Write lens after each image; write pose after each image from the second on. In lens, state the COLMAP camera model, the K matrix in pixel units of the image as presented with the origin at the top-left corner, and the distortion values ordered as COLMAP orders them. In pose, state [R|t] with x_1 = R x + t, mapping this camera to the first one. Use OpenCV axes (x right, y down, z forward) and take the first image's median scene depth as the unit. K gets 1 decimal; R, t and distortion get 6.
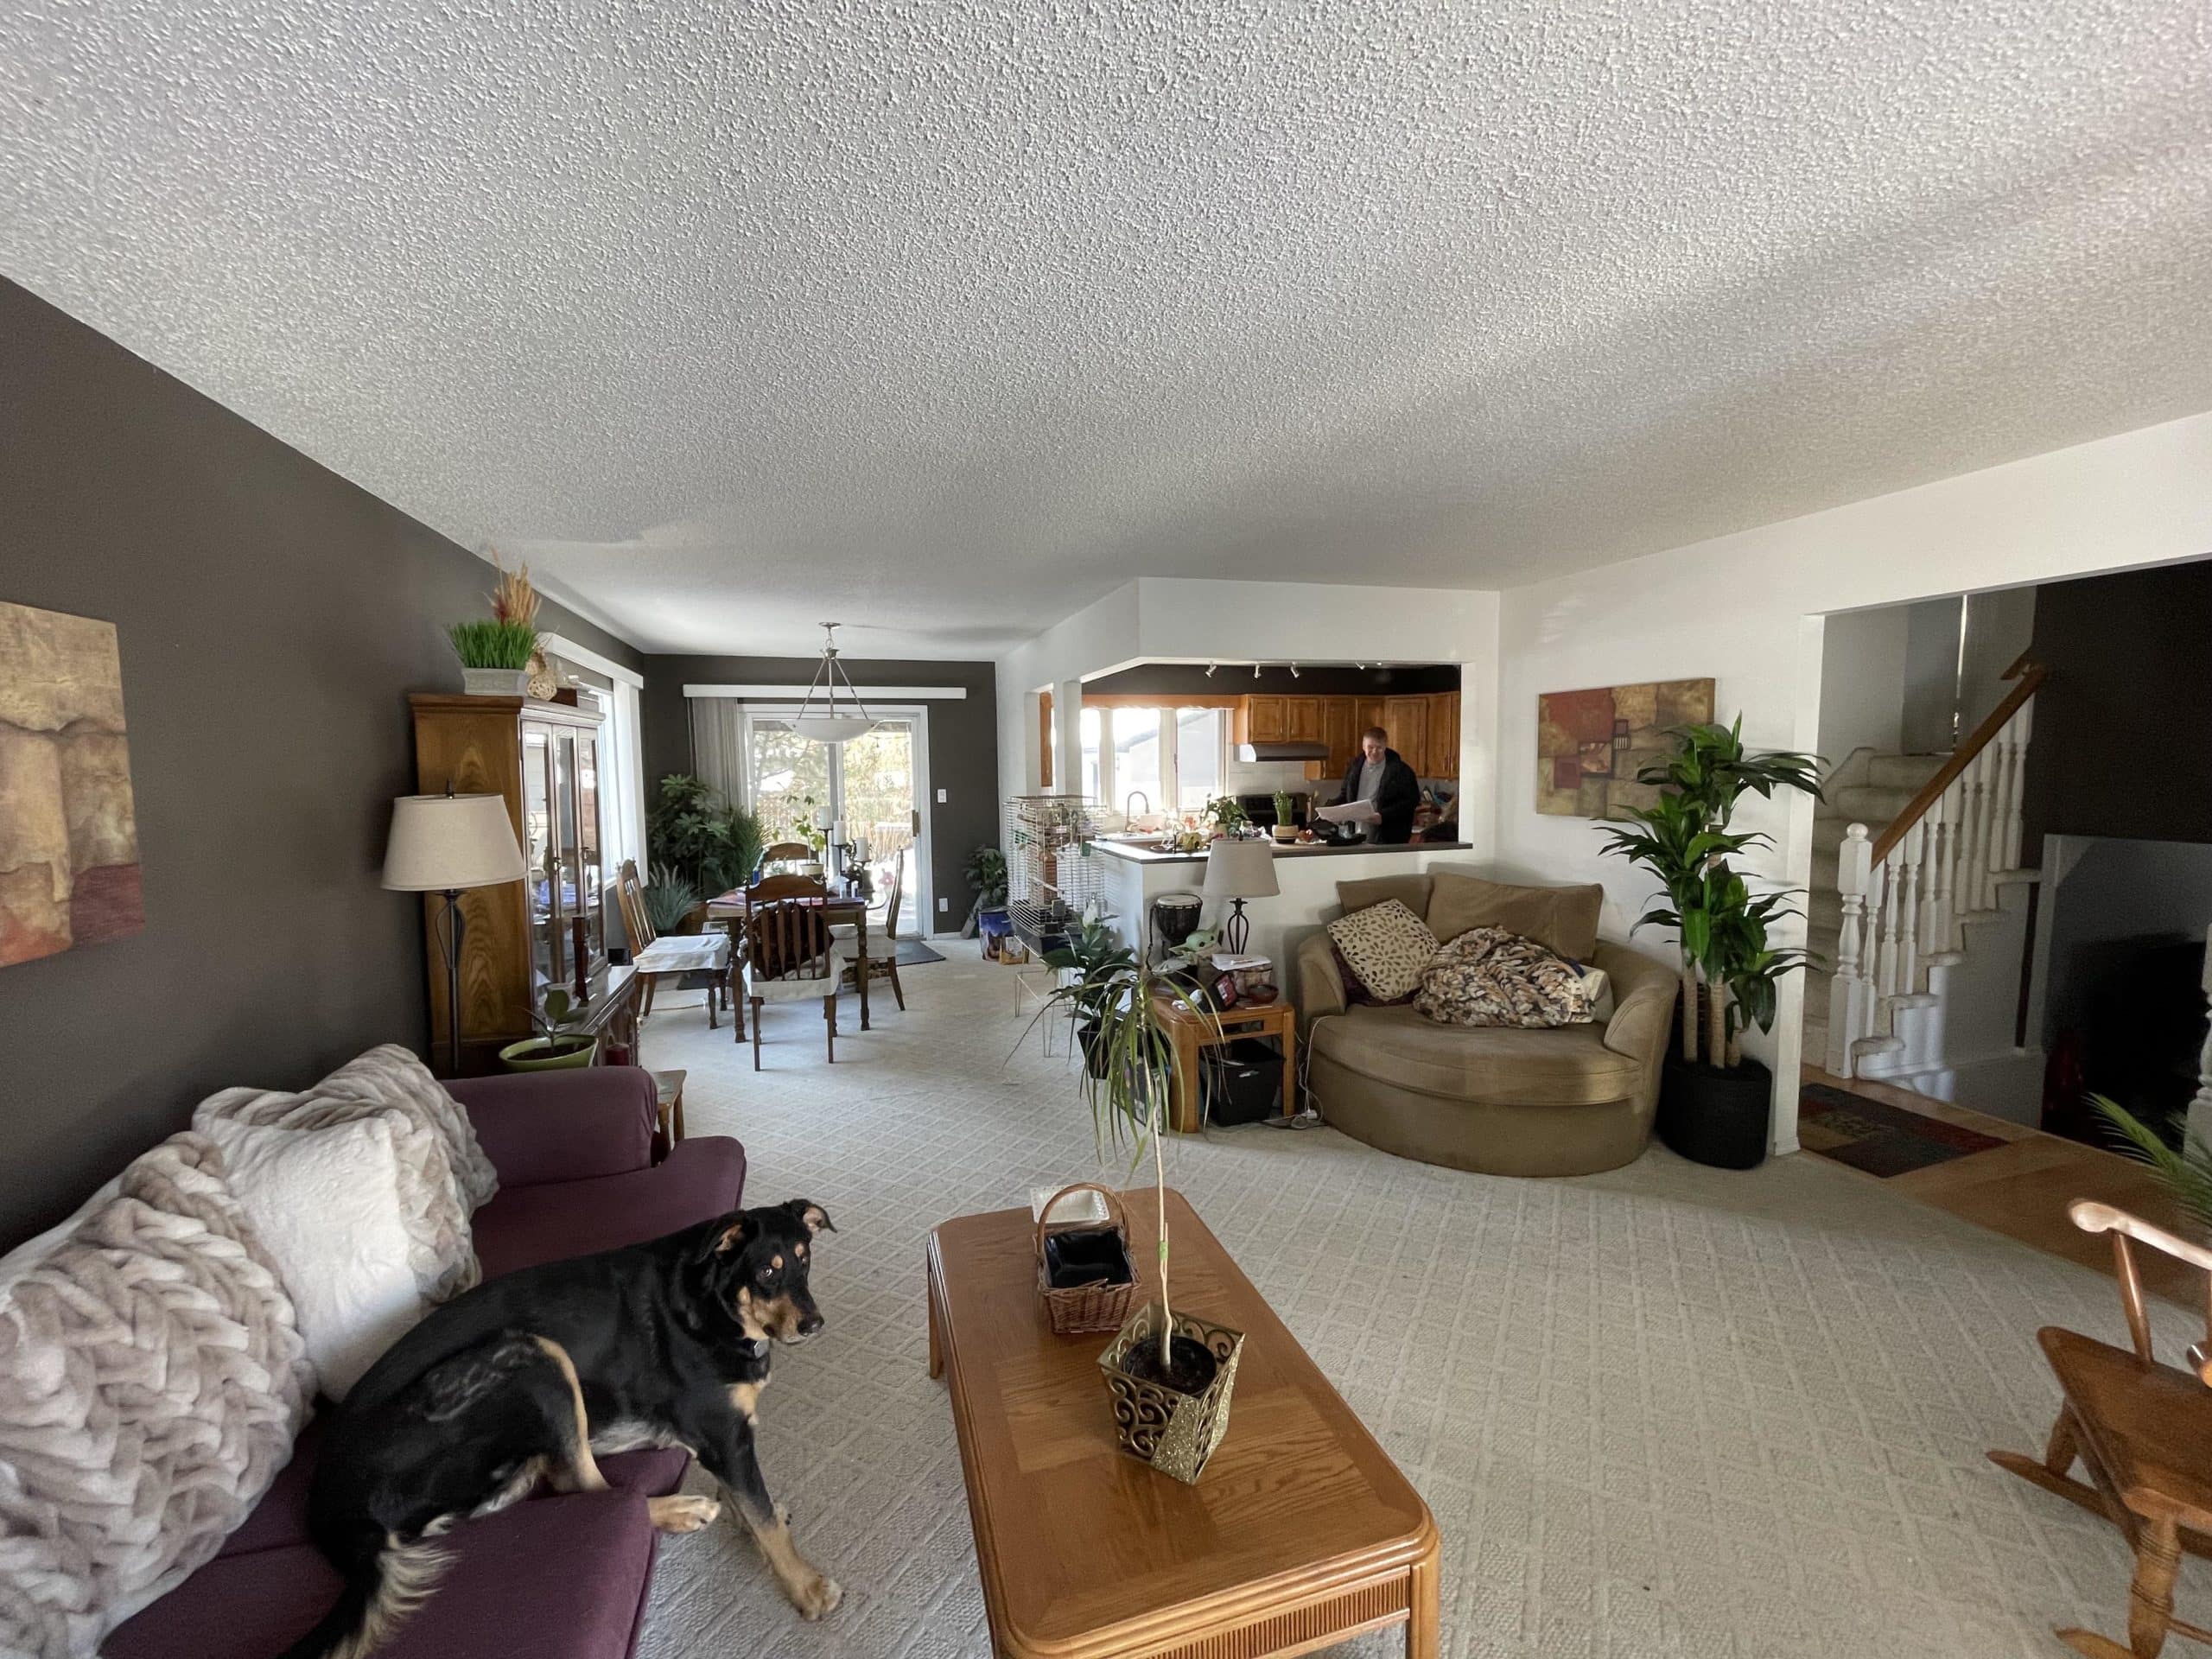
lens RADIAL K [[888.9, 0, 1096.3], [0, 888.9, 831.4], [0, 0, 1]] dist [-0.006965, -0.000165]
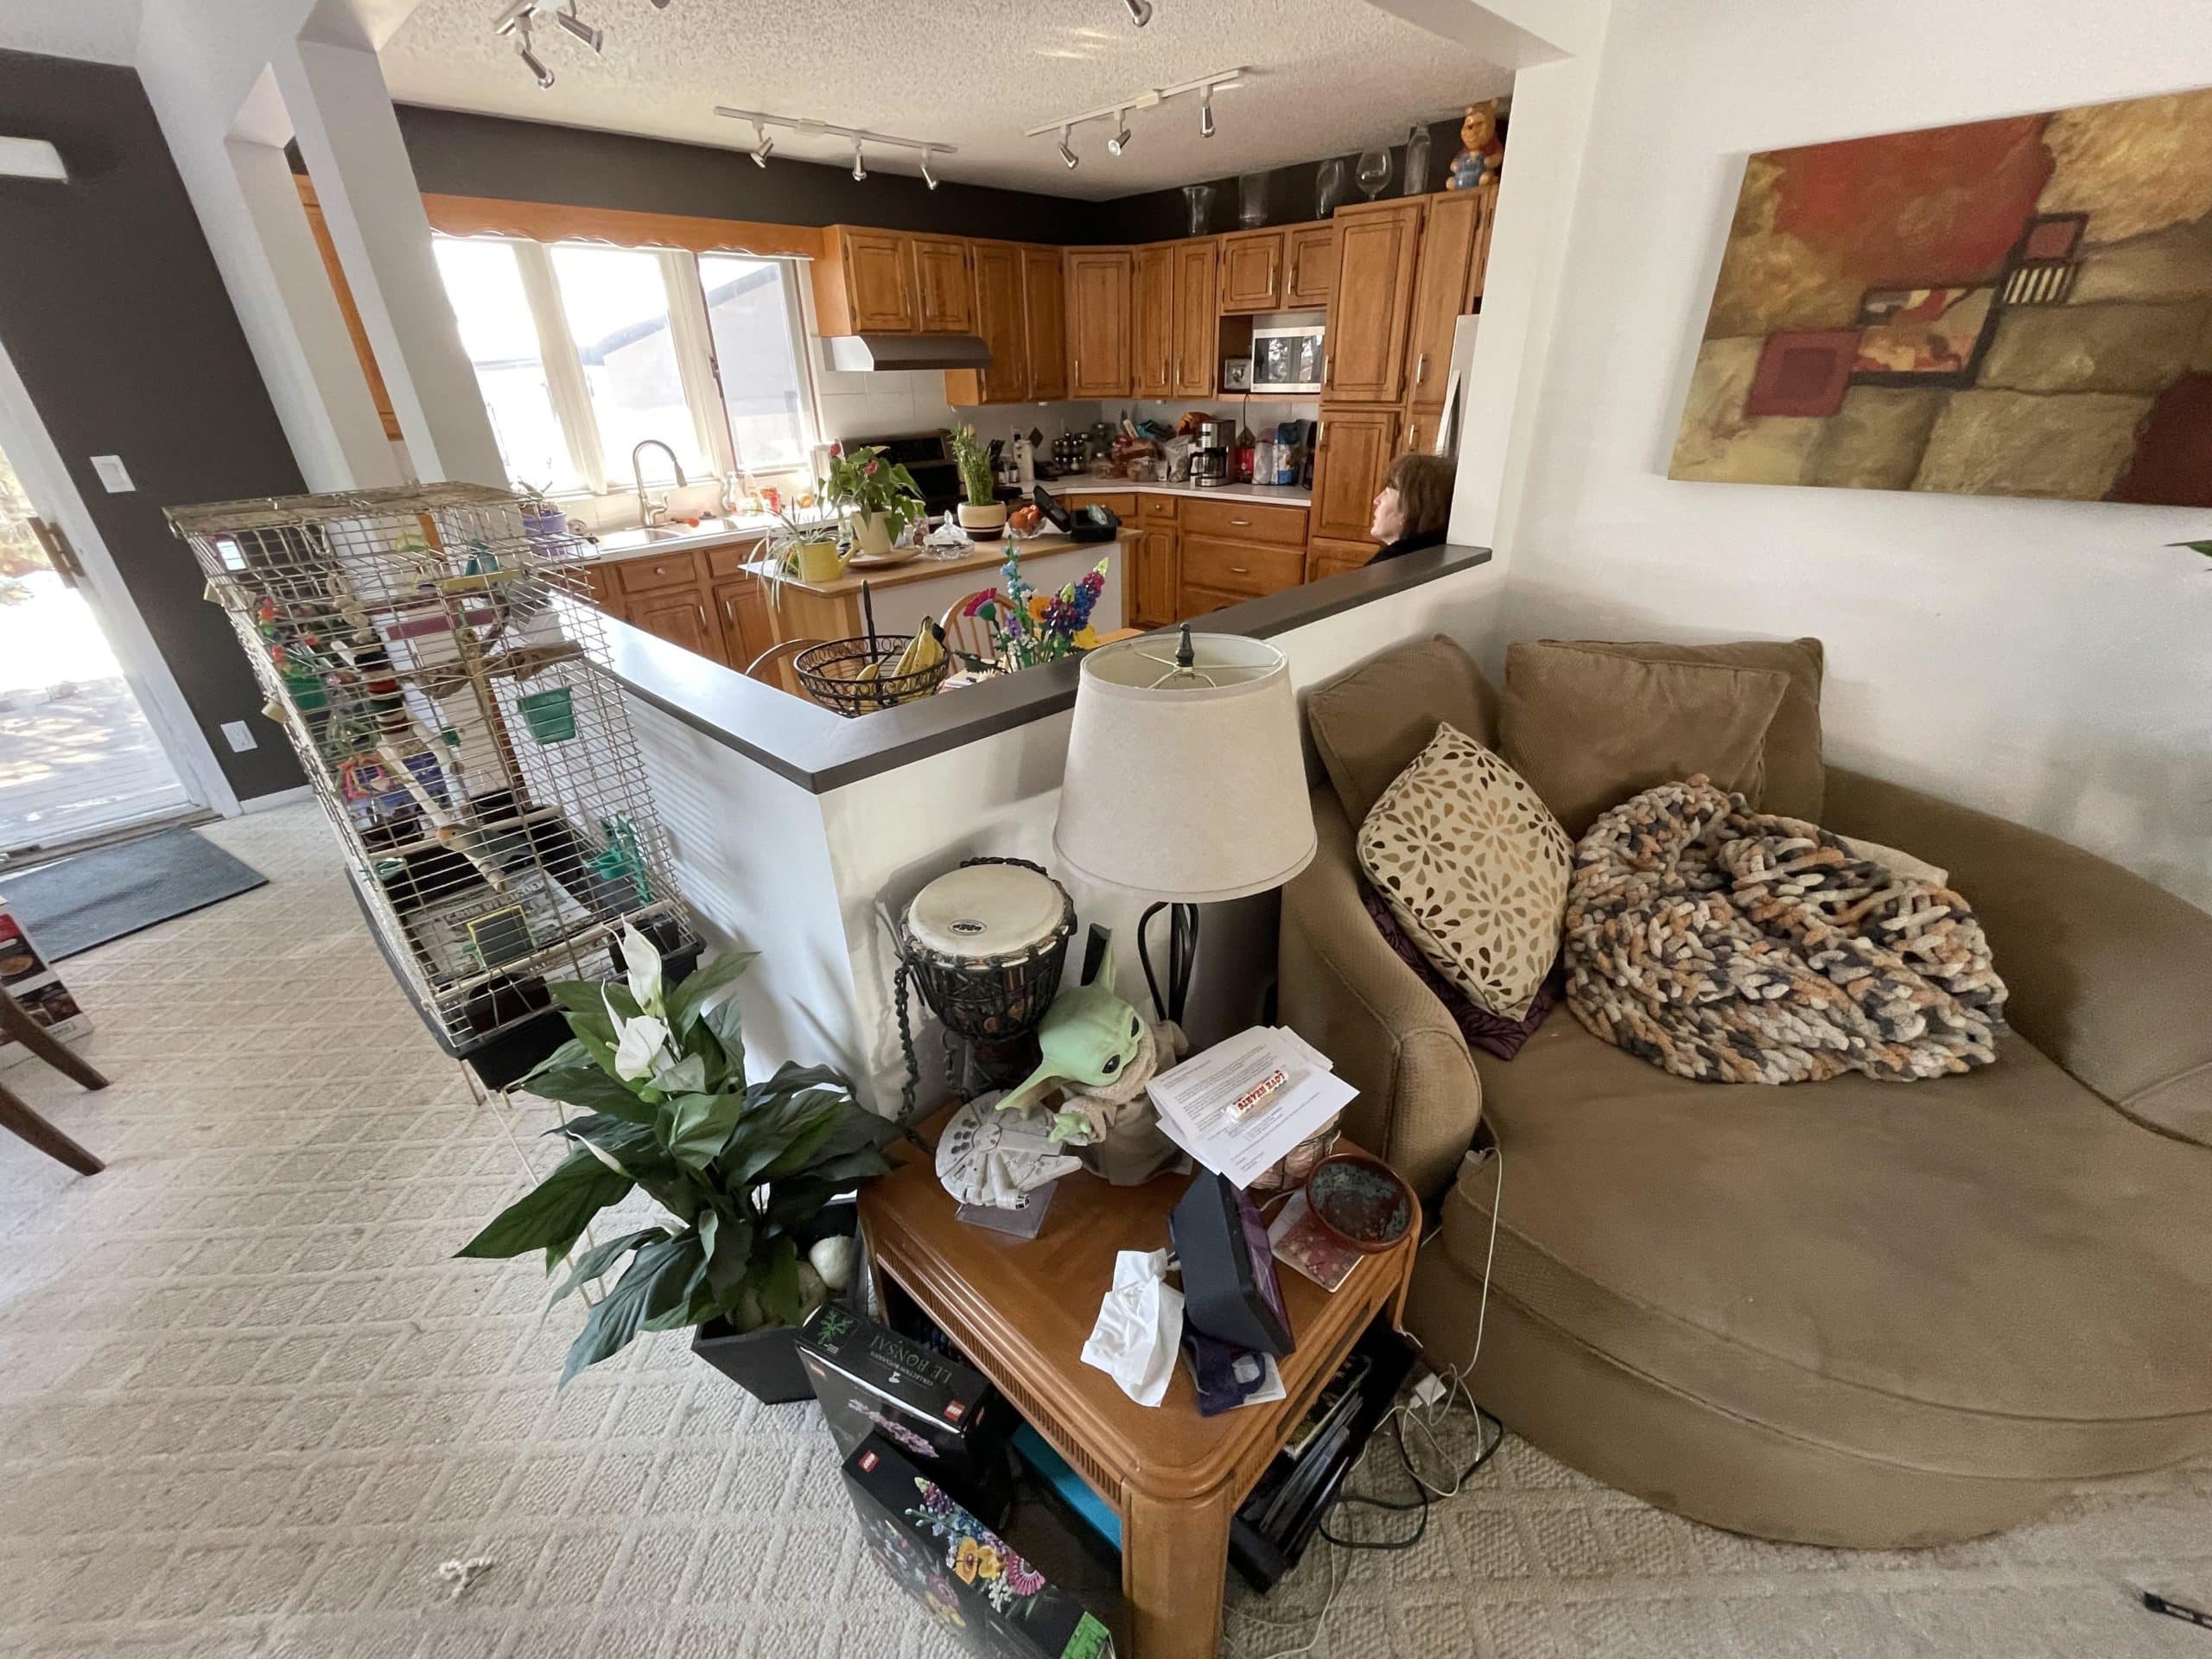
lens RADIAL K [[882.8, 0, 1098.2], [0, 882.8, 825.6], [0, 0, 1]] dist [-0.001359, -0.000249]
pose [[0.876412, -0.226483, 0.424979, 0.013764], [0.049431, 0.920150, 0.388433, -0.052827], [-0.479018, -0.319420, 0.817626, 0.819779]]
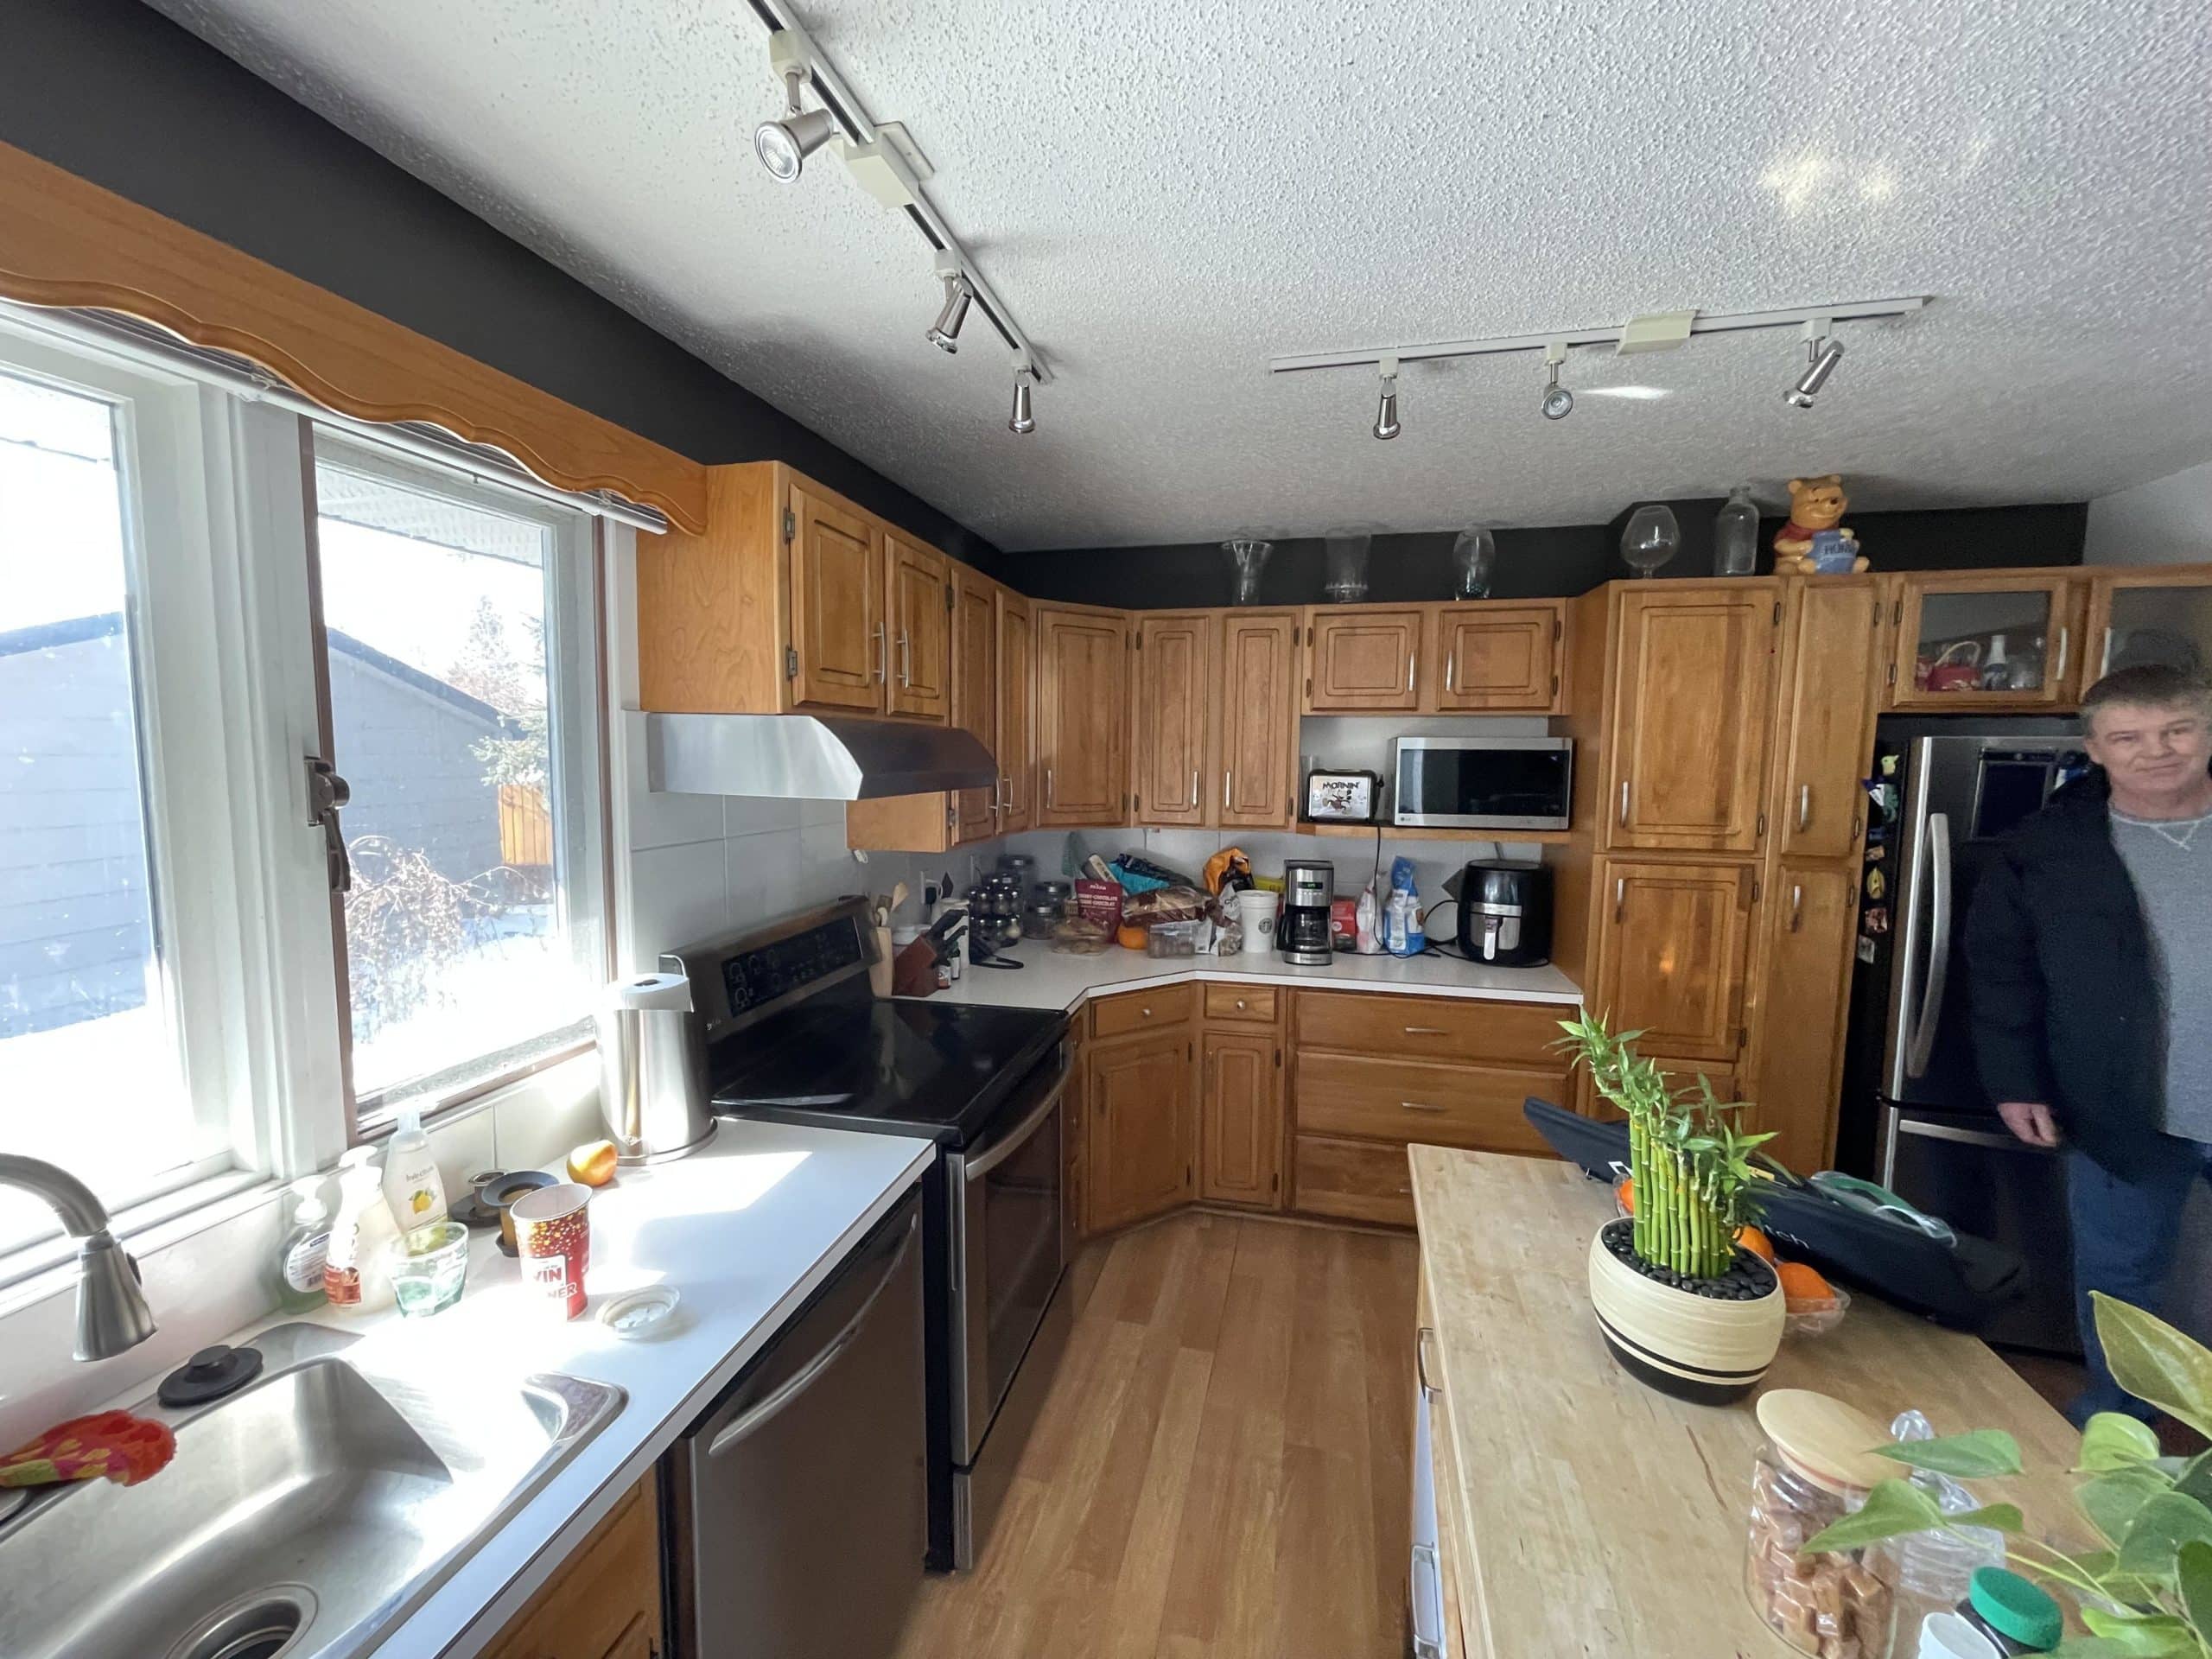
lens RADIAL K [[882.8, 0, 1098.2], [0, 882.8, 825.6], [0, 0, 1]] dist [-0.001359, -0.000249]
pose [[0.515757, -0.053311, 0.855075, 0.069901], [0.056105, 0.998021, 0.028382, -0.153737], [-0.854896, 0.033335, 0.517727, 1.718757]]
